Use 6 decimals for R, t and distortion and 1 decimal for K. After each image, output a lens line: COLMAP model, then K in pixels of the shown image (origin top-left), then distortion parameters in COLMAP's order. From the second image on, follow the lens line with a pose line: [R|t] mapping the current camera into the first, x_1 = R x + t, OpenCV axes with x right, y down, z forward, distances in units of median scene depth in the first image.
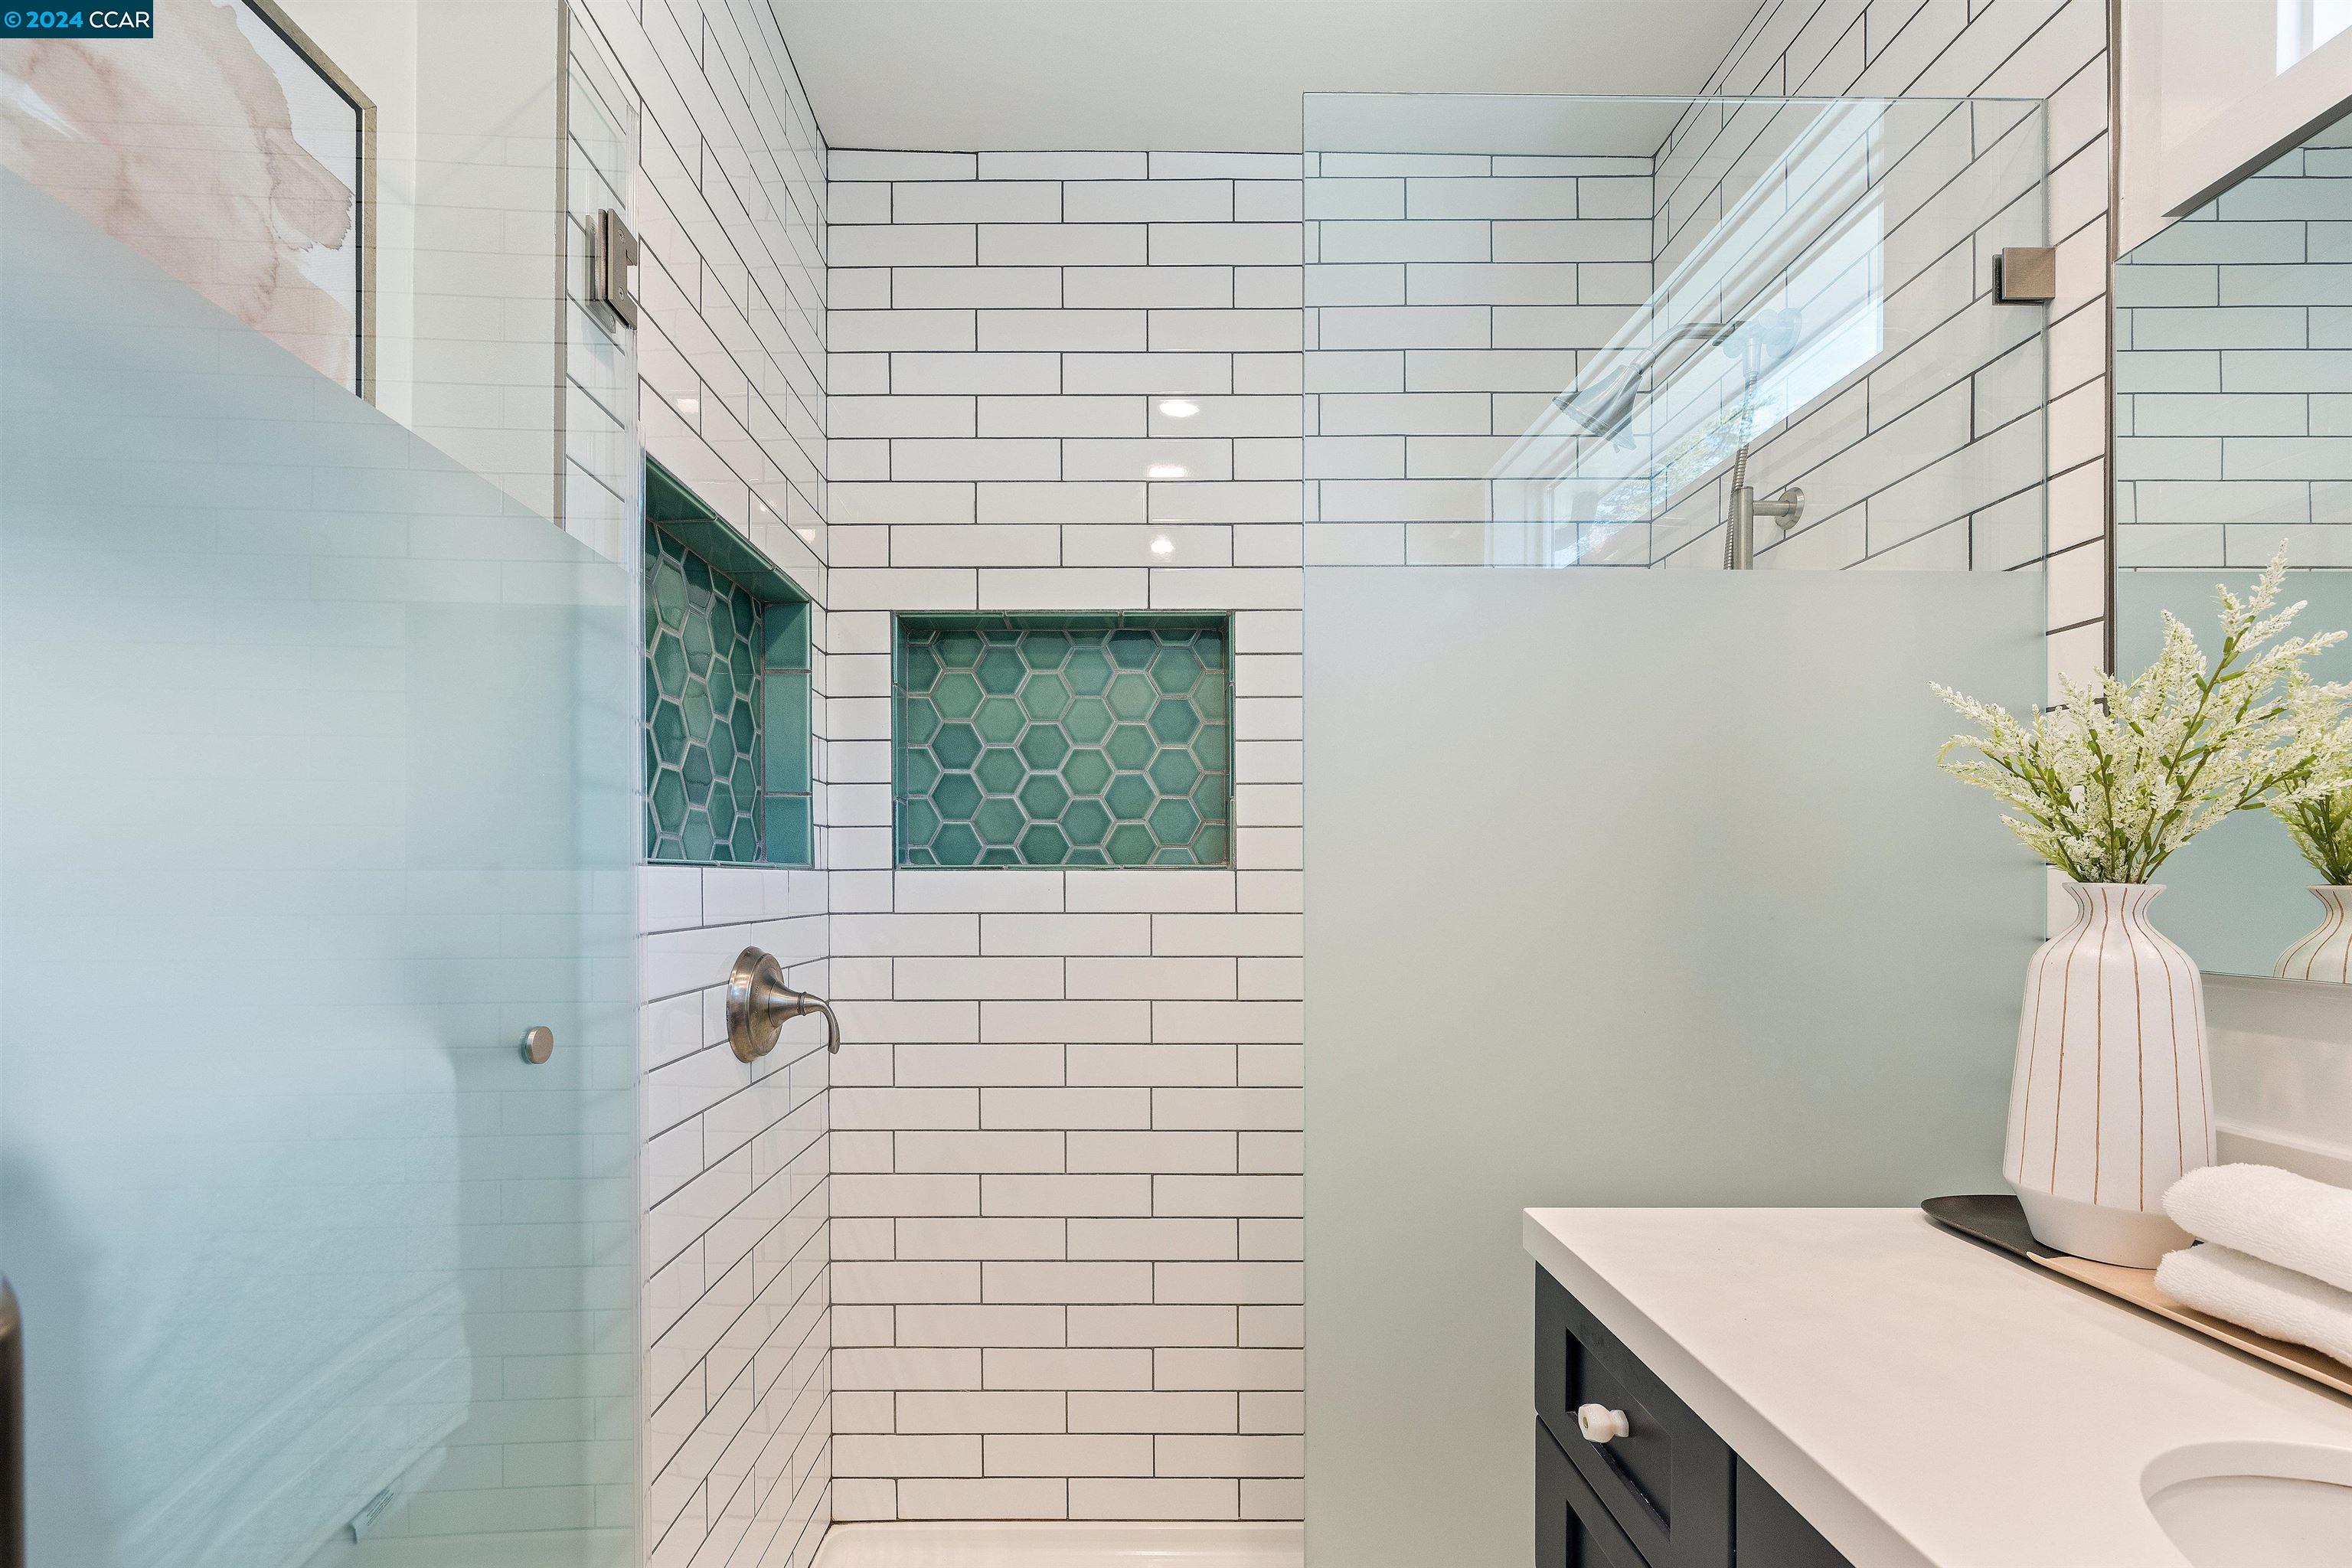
lens RADIAL K [[945.7, 0, 1189.2], [0, 945.7, 869.5], [0, 0, 1]] dist [-0.001490, 0.000831]
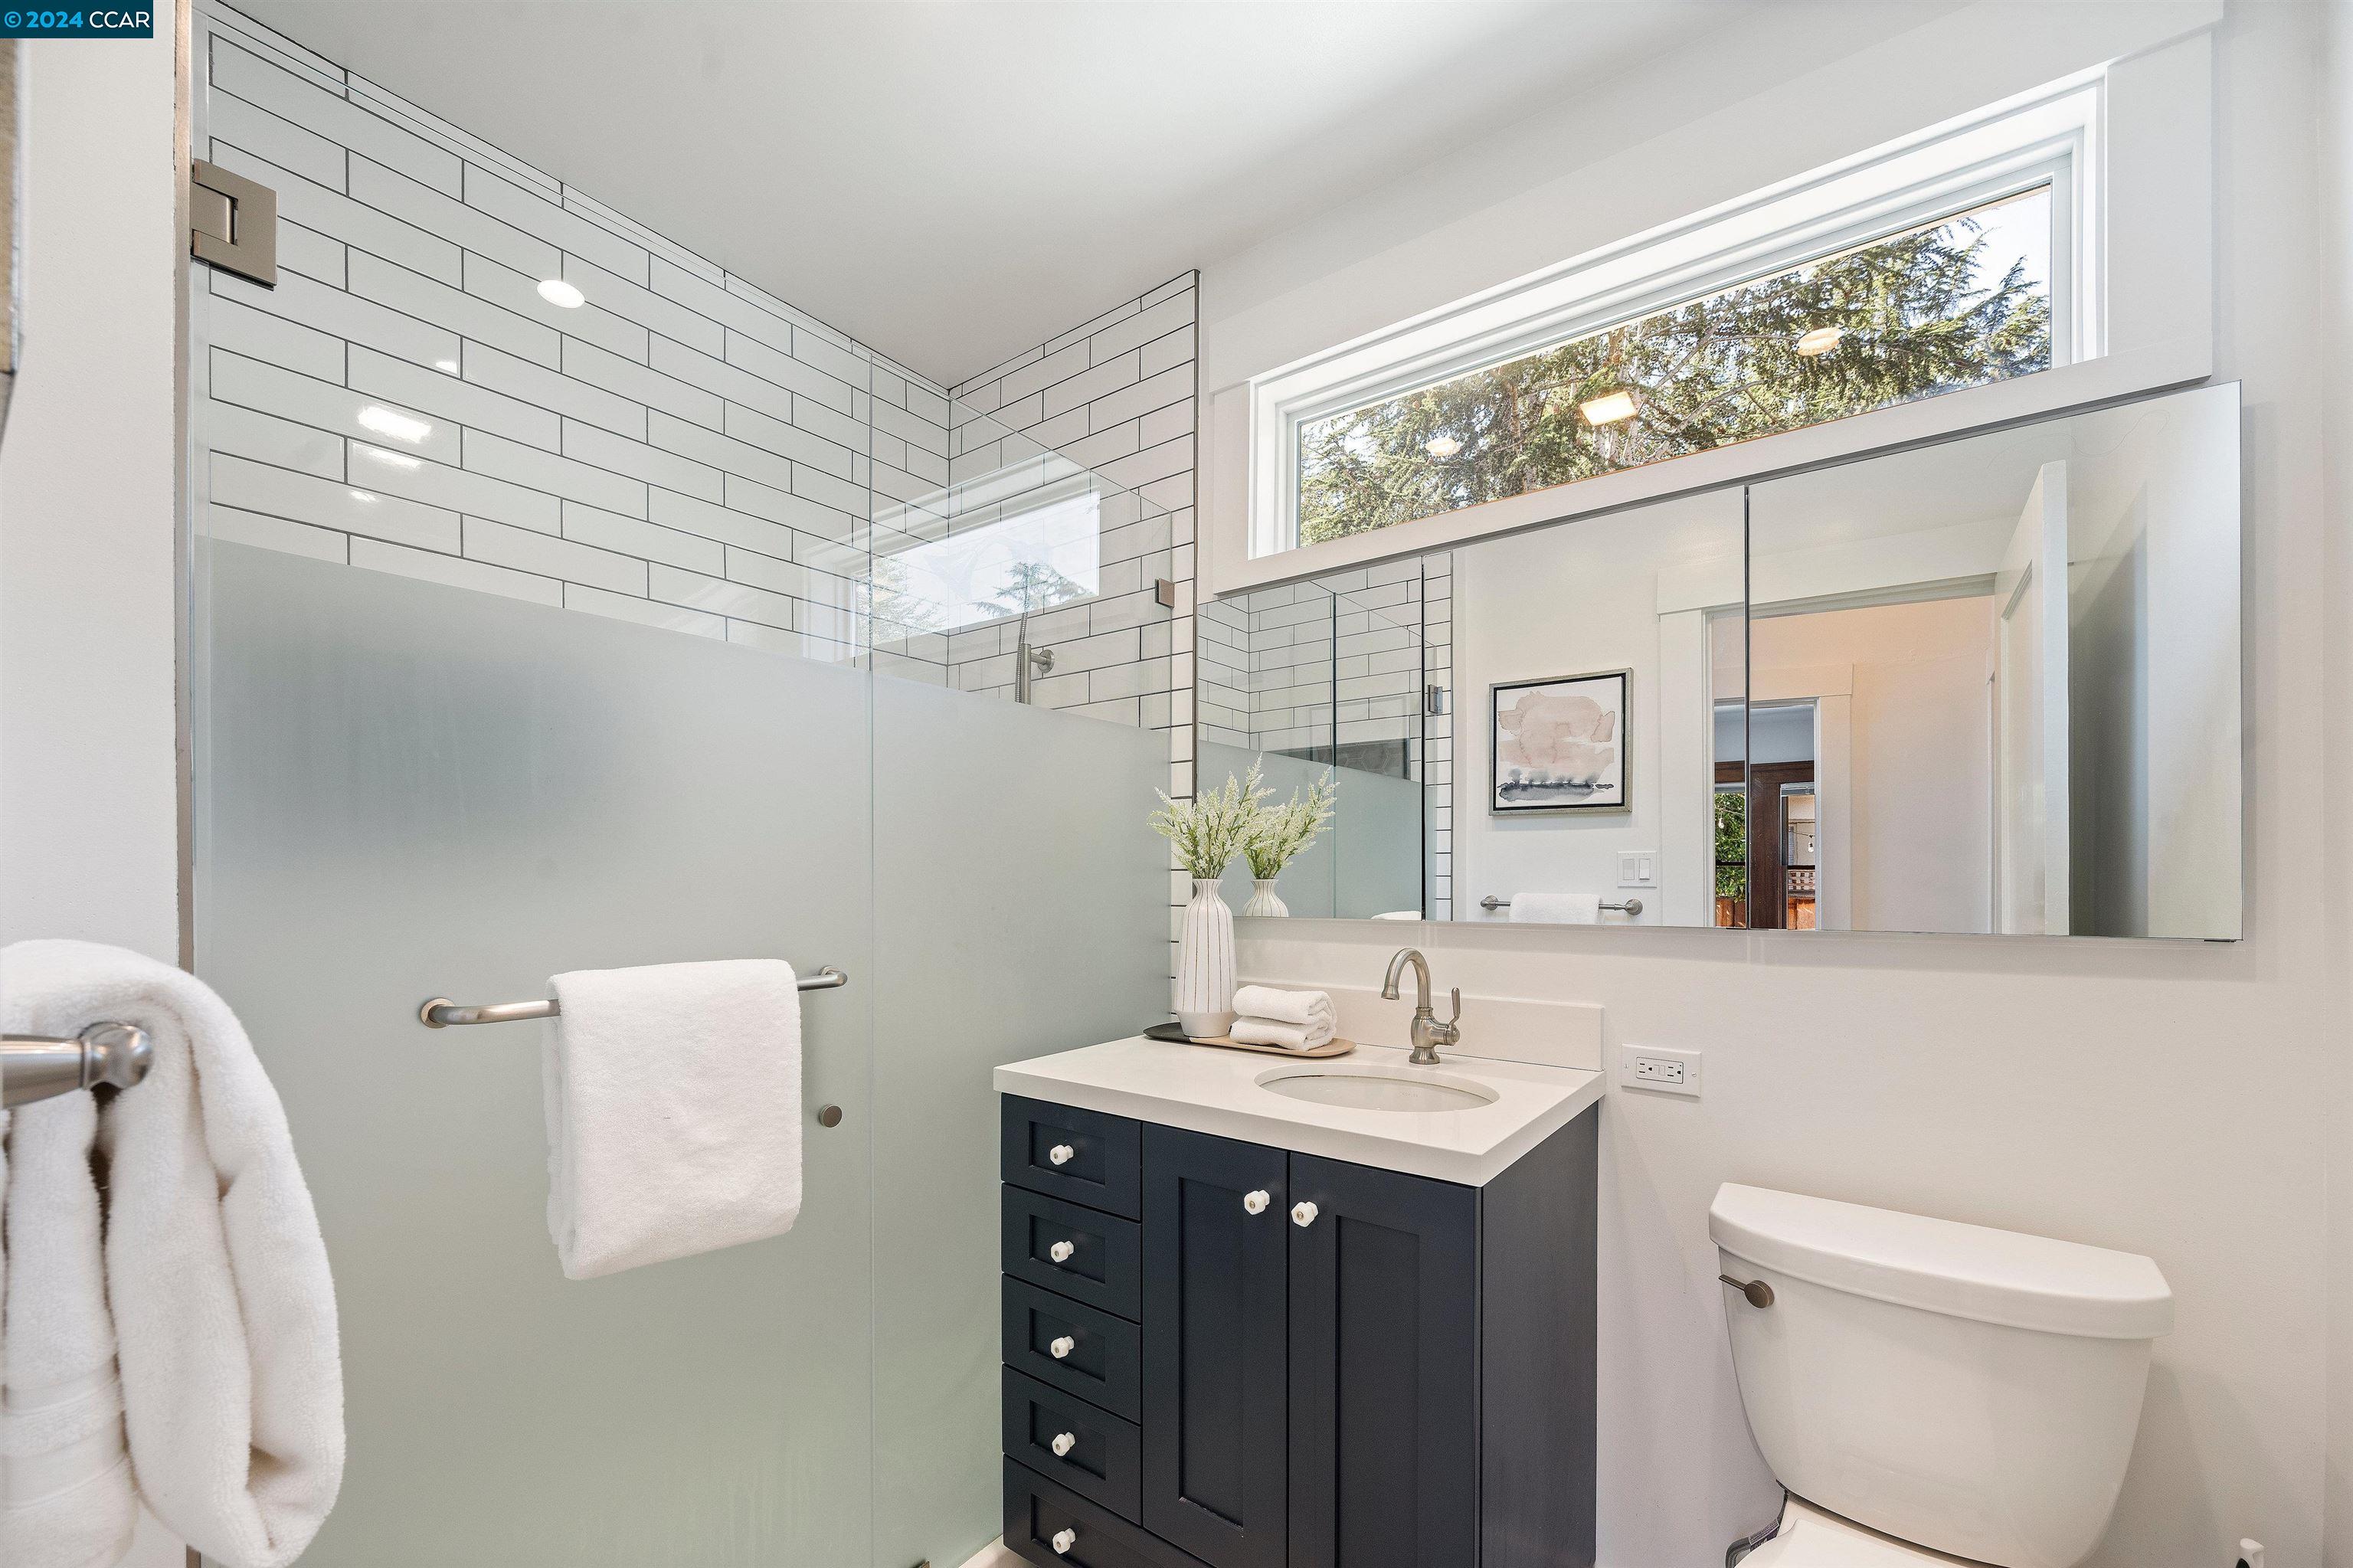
lens RADIAL K [[946.1, 0, 1189.8], [0, 946.1, 869.5], [0, 0, 1]] dist [-0.001490, 0.000831]
pose [[0.593787, -0.001962, 0.804620, -0.884957], [-0.002809, 0.999986, 0.004511, -0.018895], [-0.804618, -0.004938, 0.593773, -0.345148]]
